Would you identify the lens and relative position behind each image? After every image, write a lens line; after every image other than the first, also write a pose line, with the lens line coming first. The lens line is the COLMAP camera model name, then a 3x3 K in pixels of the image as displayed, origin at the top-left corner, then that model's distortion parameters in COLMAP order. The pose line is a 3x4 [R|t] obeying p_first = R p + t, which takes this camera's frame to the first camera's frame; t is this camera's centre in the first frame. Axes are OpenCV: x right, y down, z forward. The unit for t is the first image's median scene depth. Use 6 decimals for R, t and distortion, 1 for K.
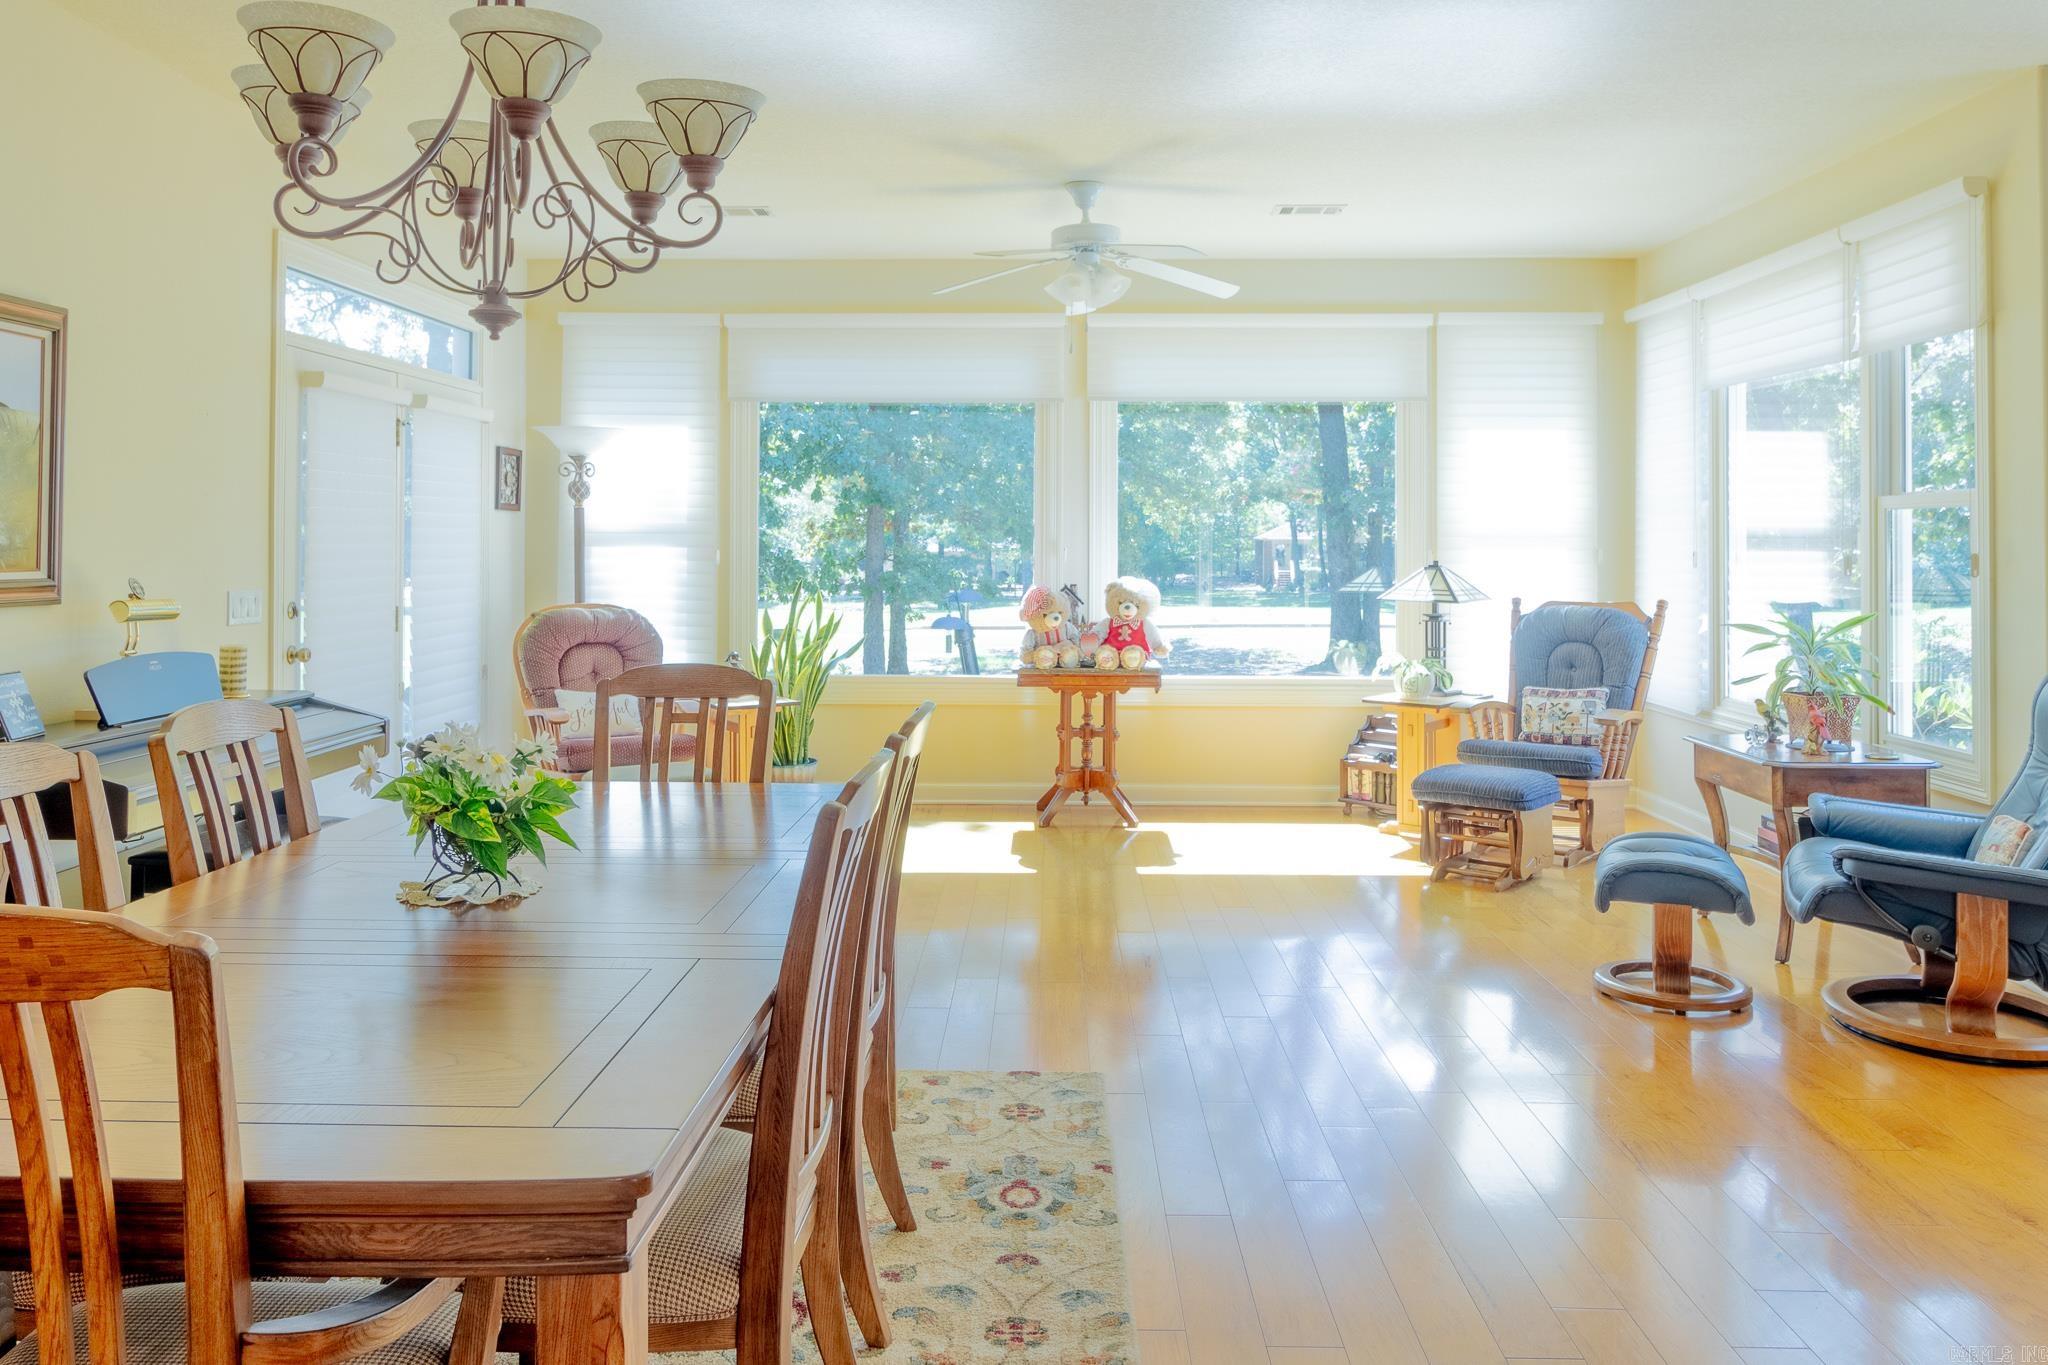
lens RADIAL K [[1474.5, 0, 1022.5], [0, 1474.5, 678.5], [0, 0, 1]] dist [0.002802, 0.001073]
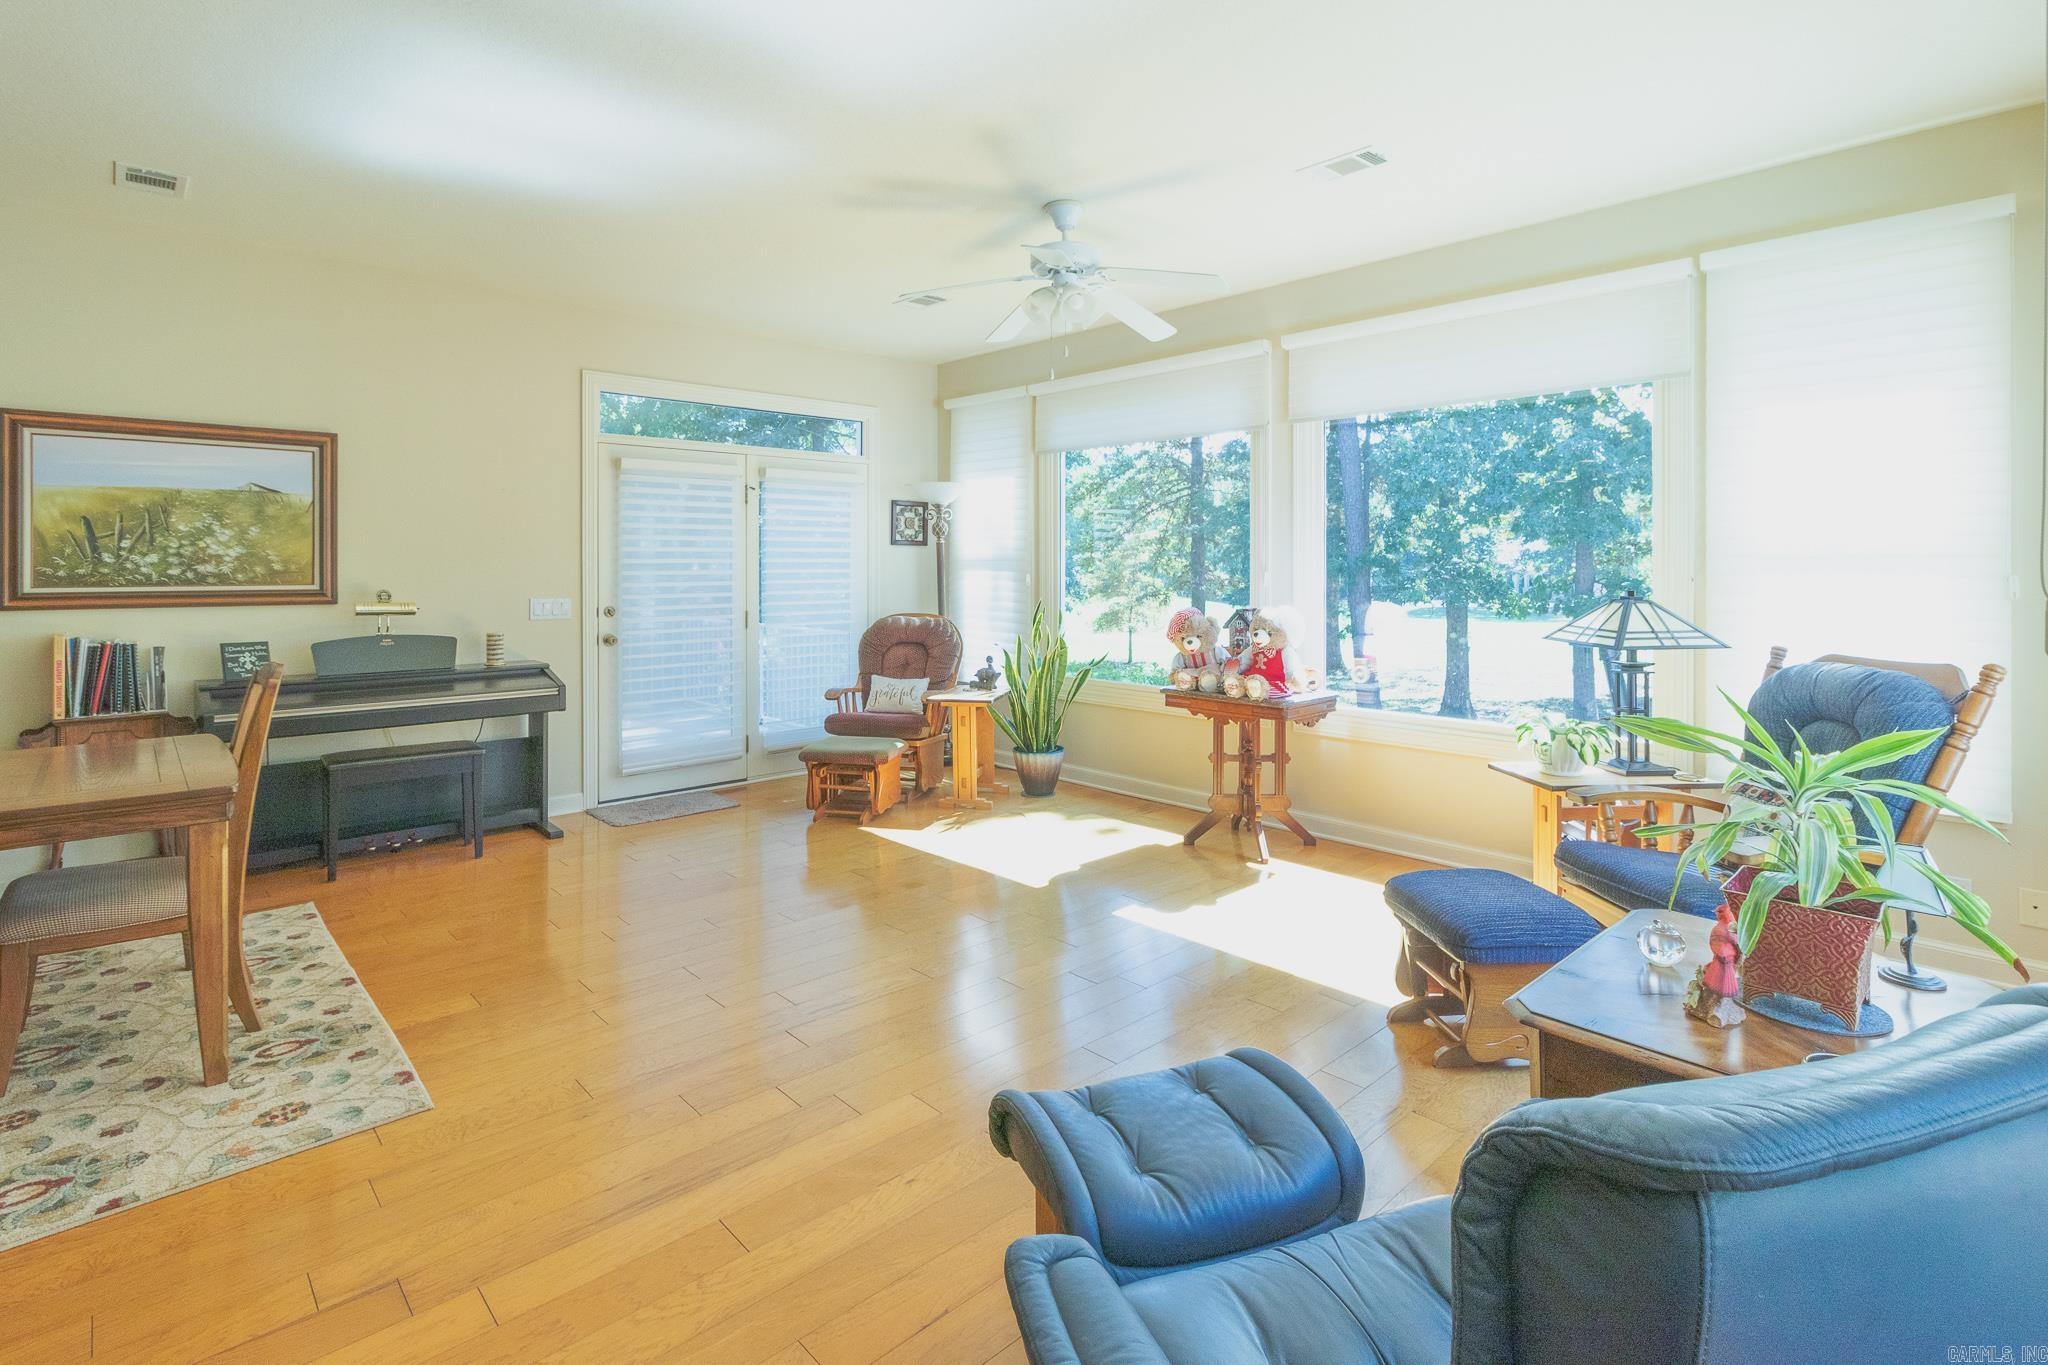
lens RADIAL K [[990.9, 0, 1046.6], [0, 990.9, 637.5], [0, 0, 1]] dist [0.000452, 0.000750]
pose [[0.696029, 0.048595, -0.716367, 0.437996], [-0.064584, 0.997900, 0.004943, -0.040443], [0.715103, 0.042825, 0.697706, 0.450680]]
